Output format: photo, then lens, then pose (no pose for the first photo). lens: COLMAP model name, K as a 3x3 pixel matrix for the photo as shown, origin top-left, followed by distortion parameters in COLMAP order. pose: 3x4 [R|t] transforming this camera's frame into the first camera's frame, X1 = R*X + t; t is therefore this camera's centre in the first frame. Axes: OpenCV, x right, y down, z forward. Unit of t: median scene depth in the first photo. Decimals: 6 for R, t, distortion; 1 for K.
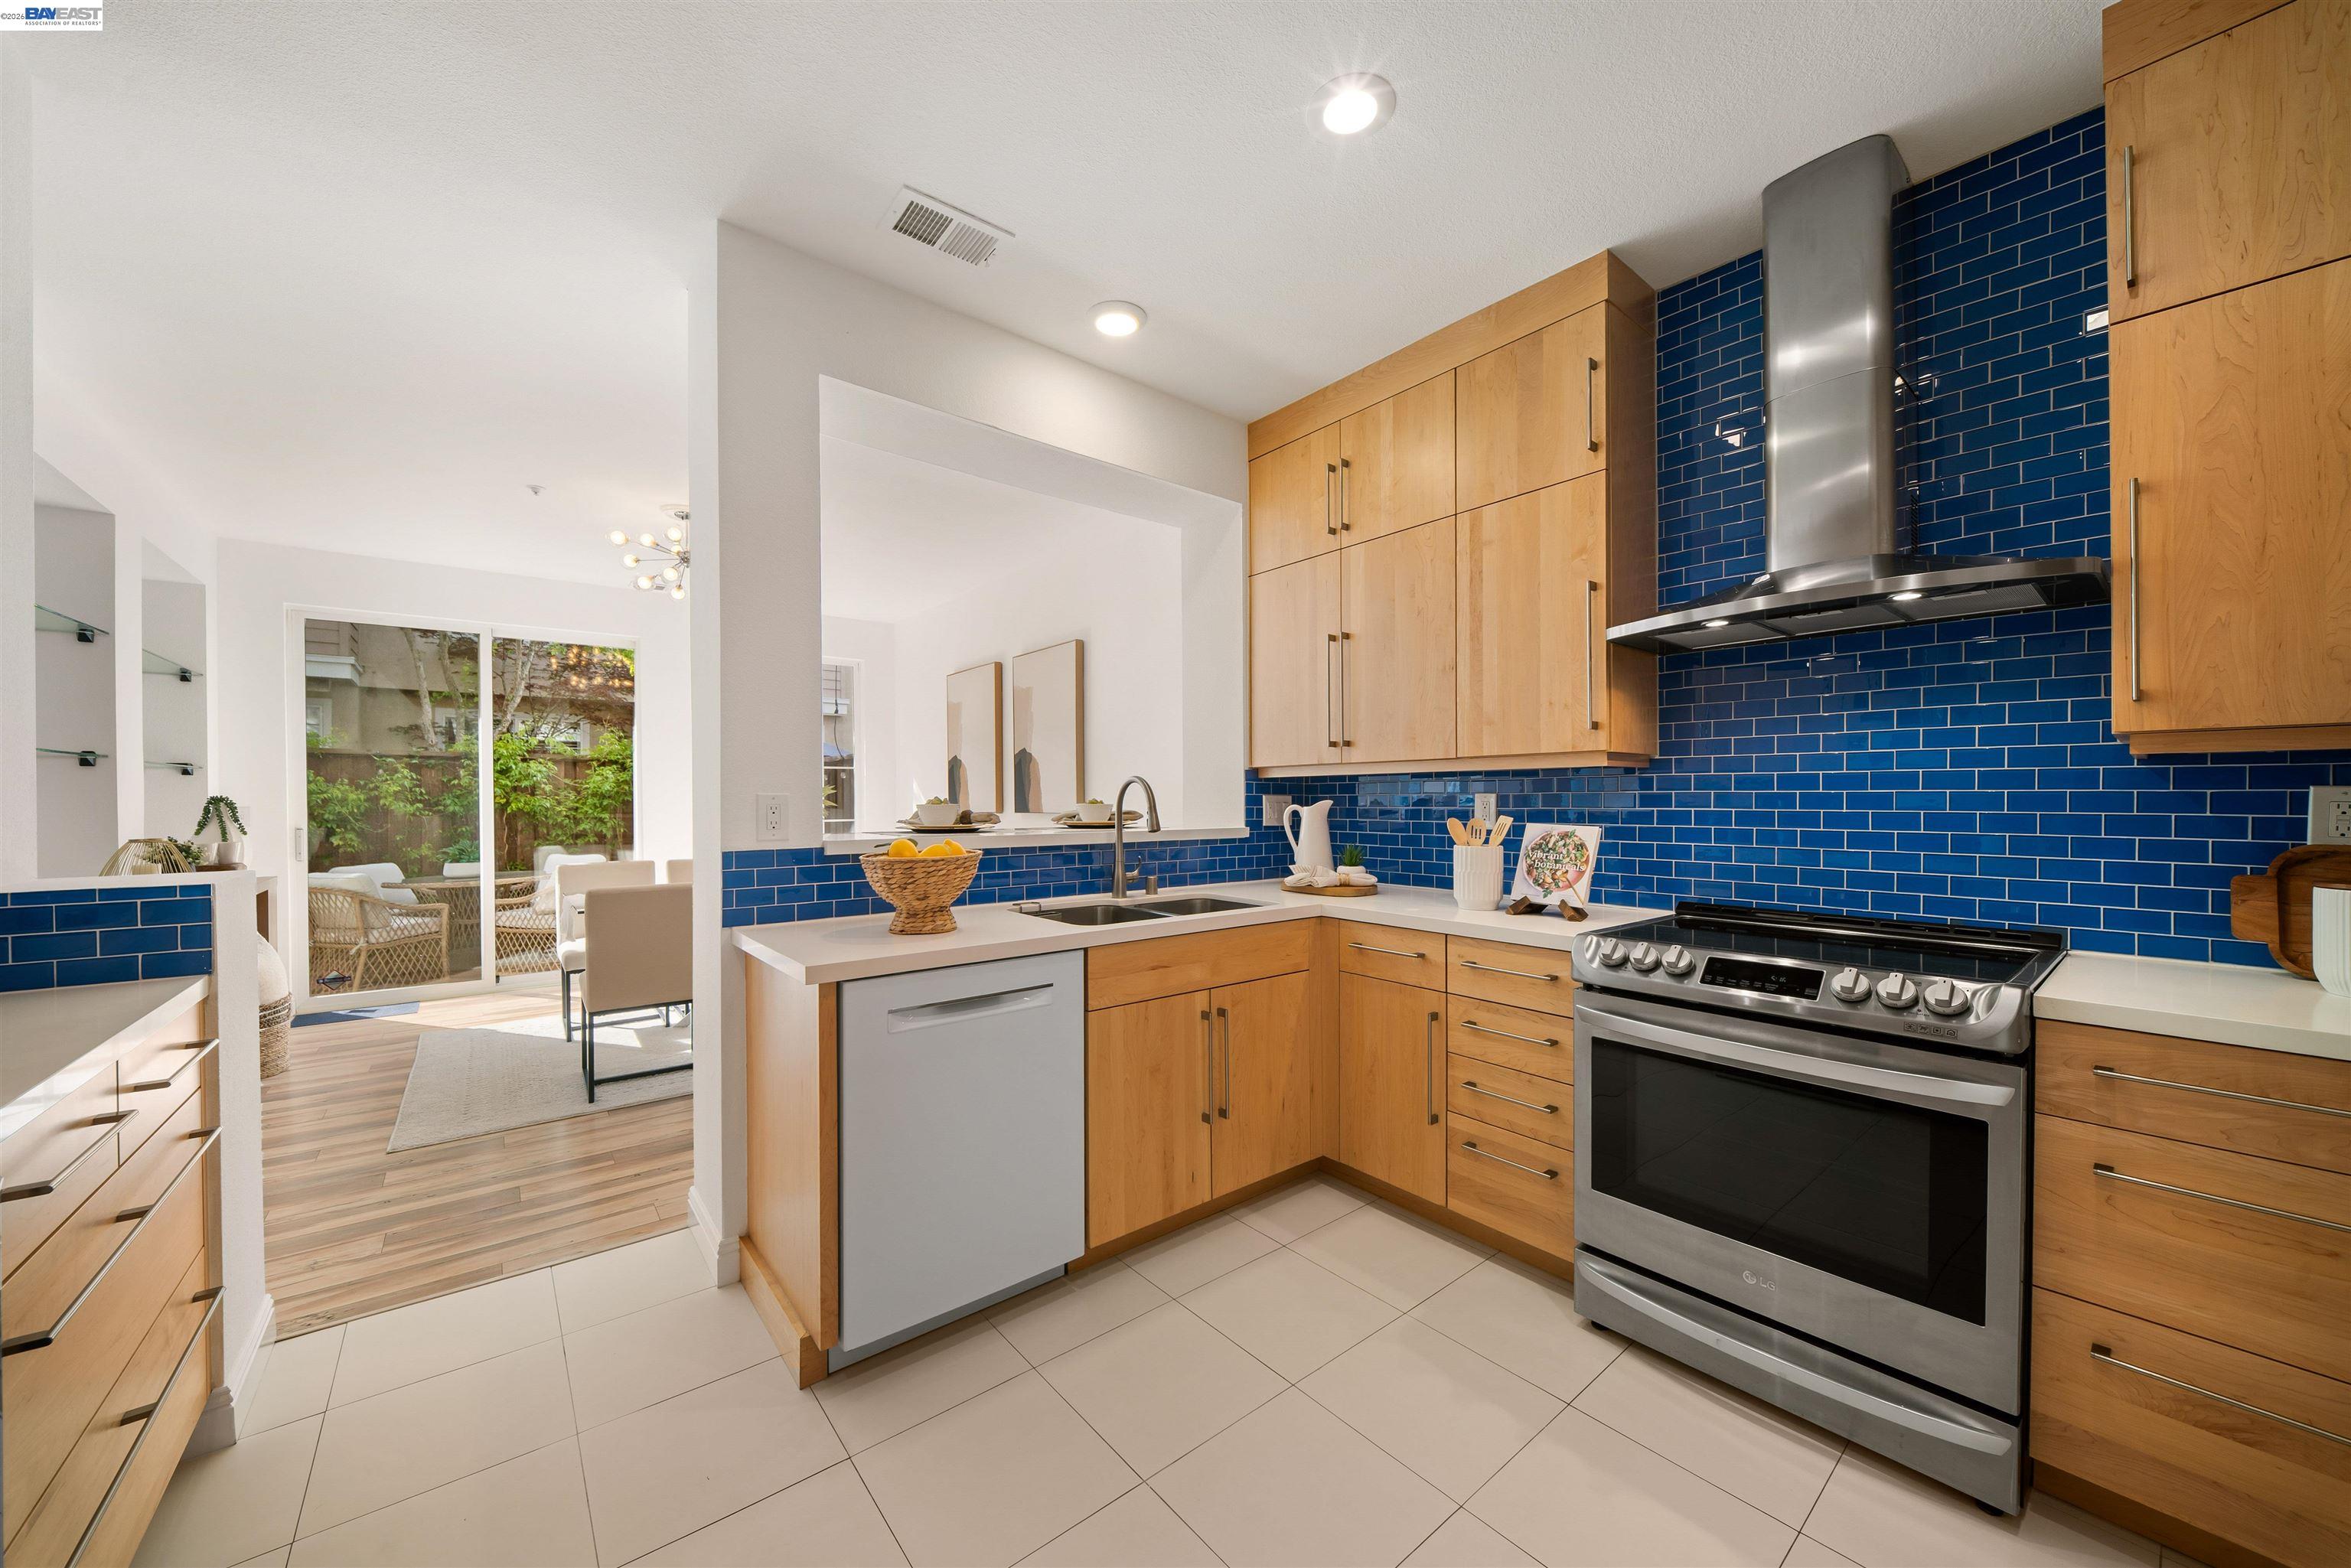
lens RADIAL K [[828.7, 0, 1160.1], [0, 828.7, 794.9], [0, 0, 1]] dist [-0.000457, -0.000040]
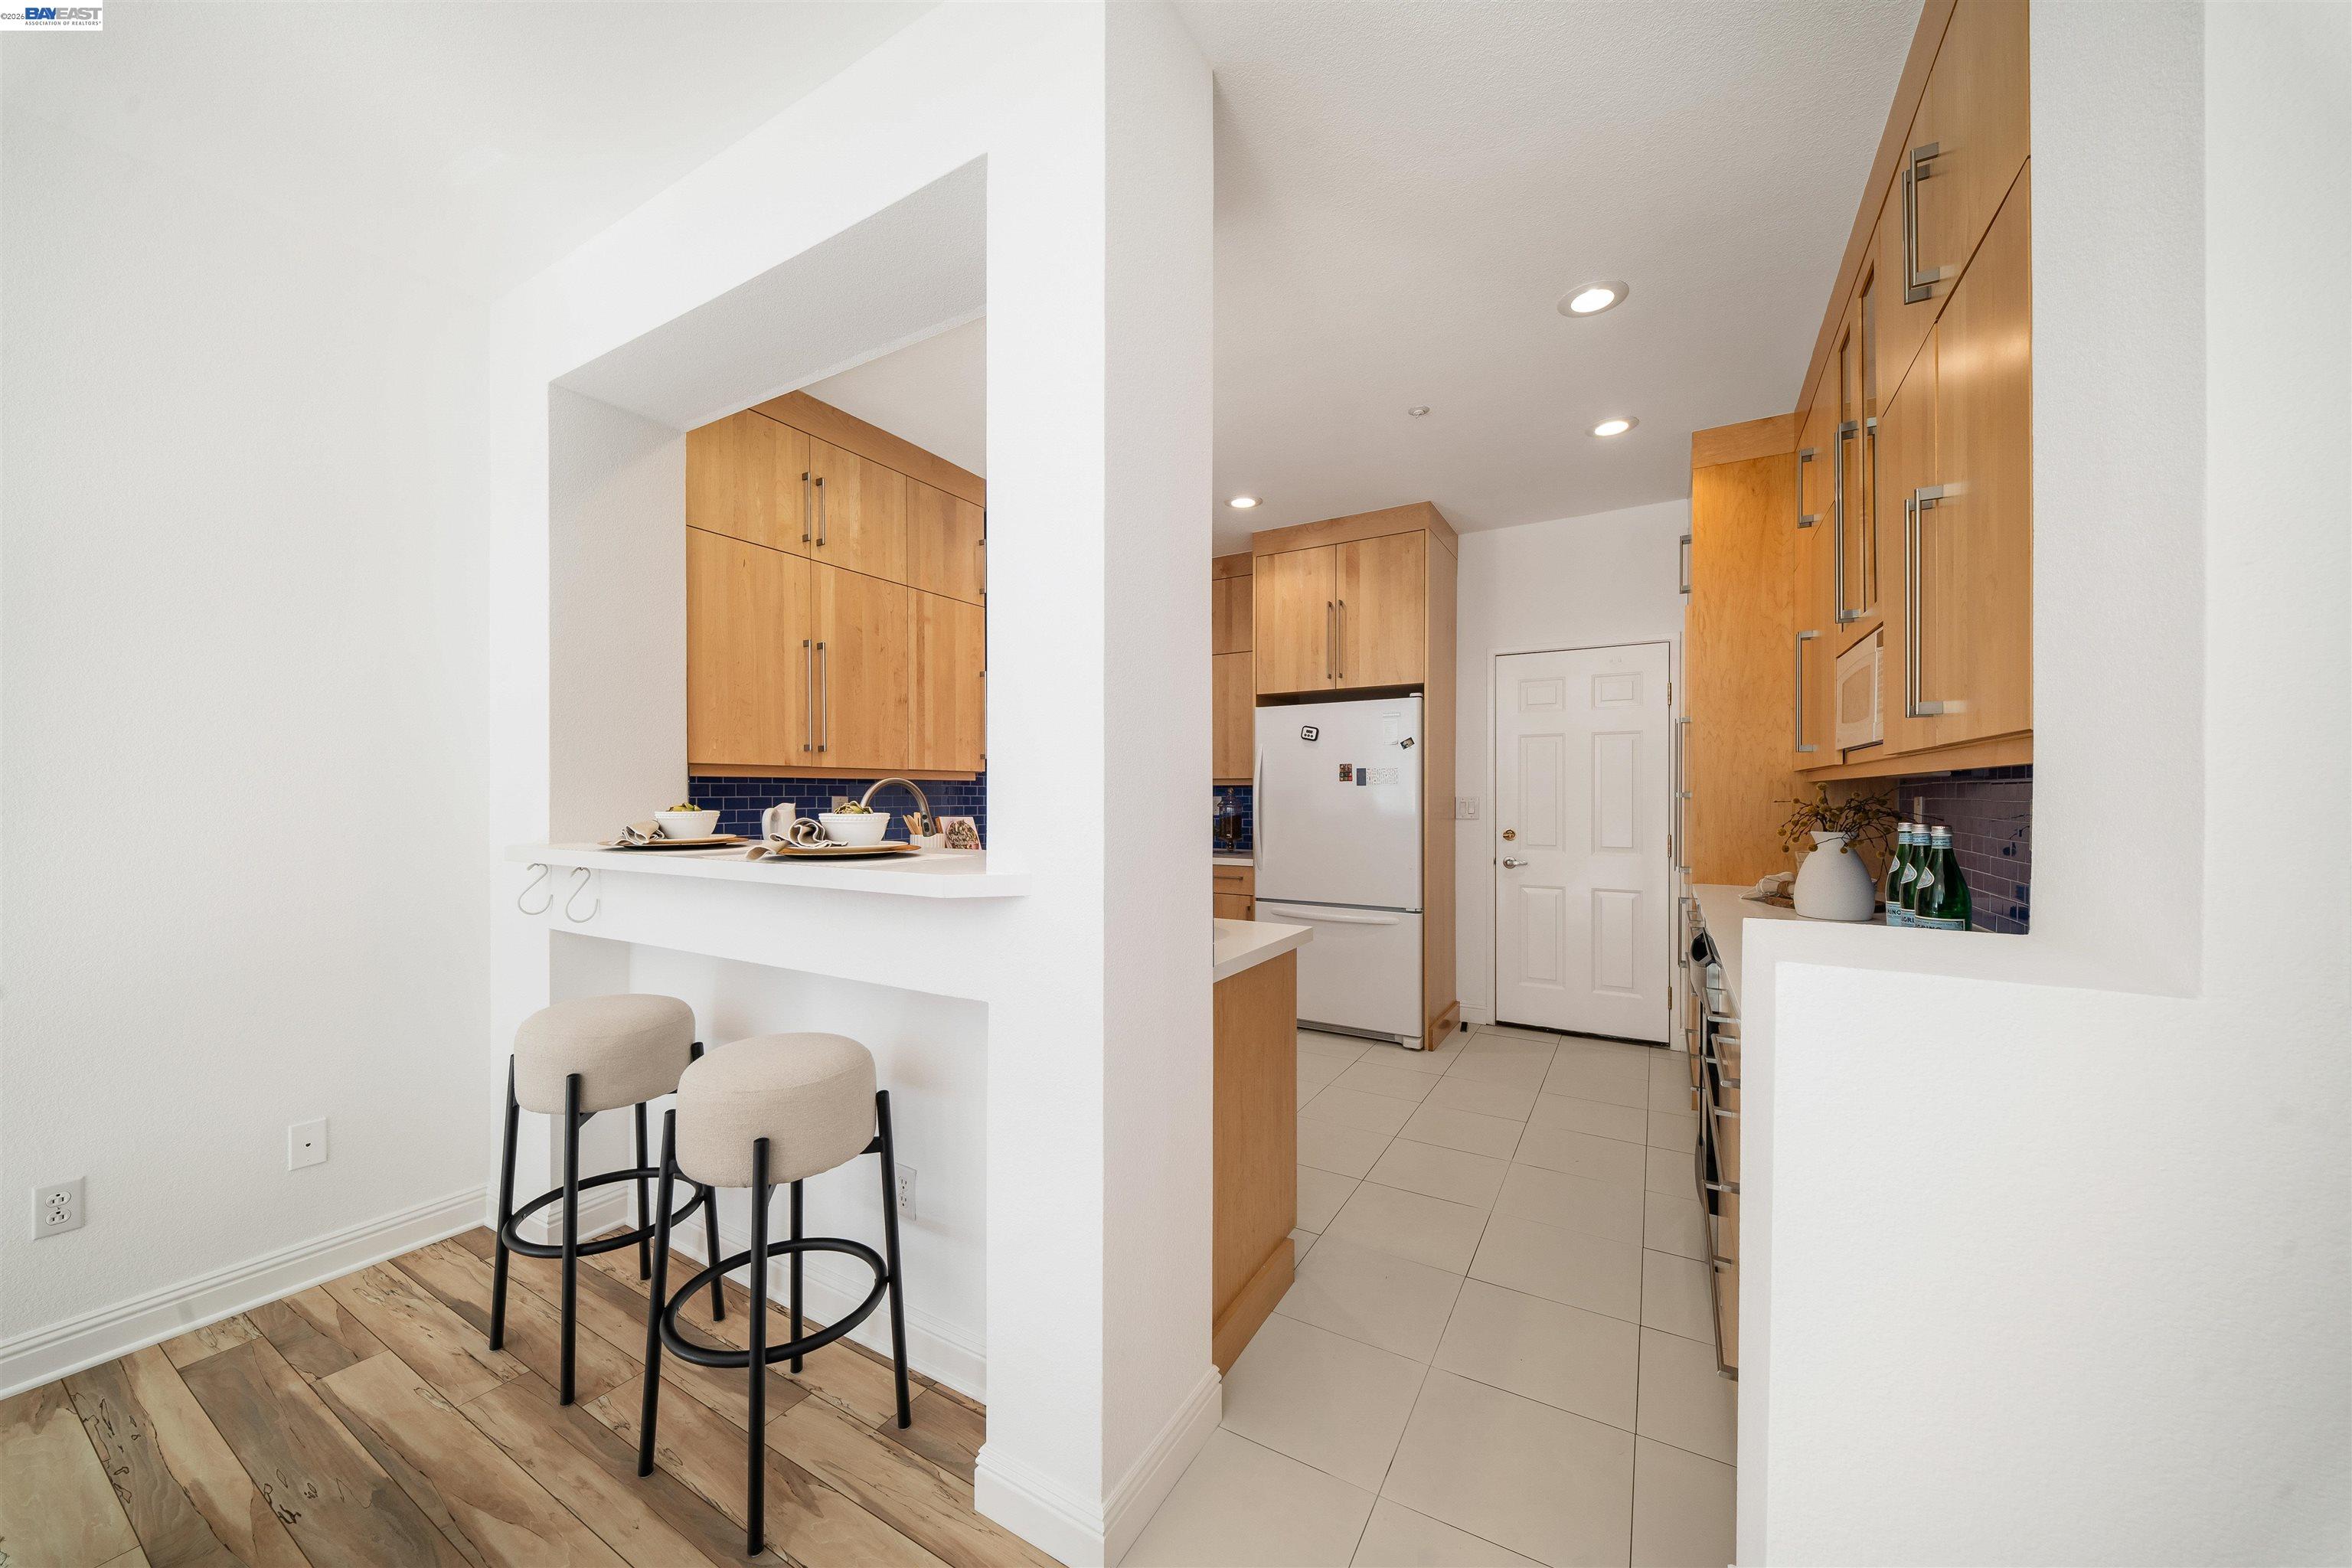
lens RADIAL K [[829.1, 0, 1160.6], [0, 829.1, 794.9], [0, 0, 1]] dist [-0.000457, -0.000040]
pose [[-0.343646, 0.004946, 0.939086, -0.662858], [0.006190, 0.999976, -0.003002, 0.001424], [-0.939079, 0.004781, -0.343668, 0.697040]]
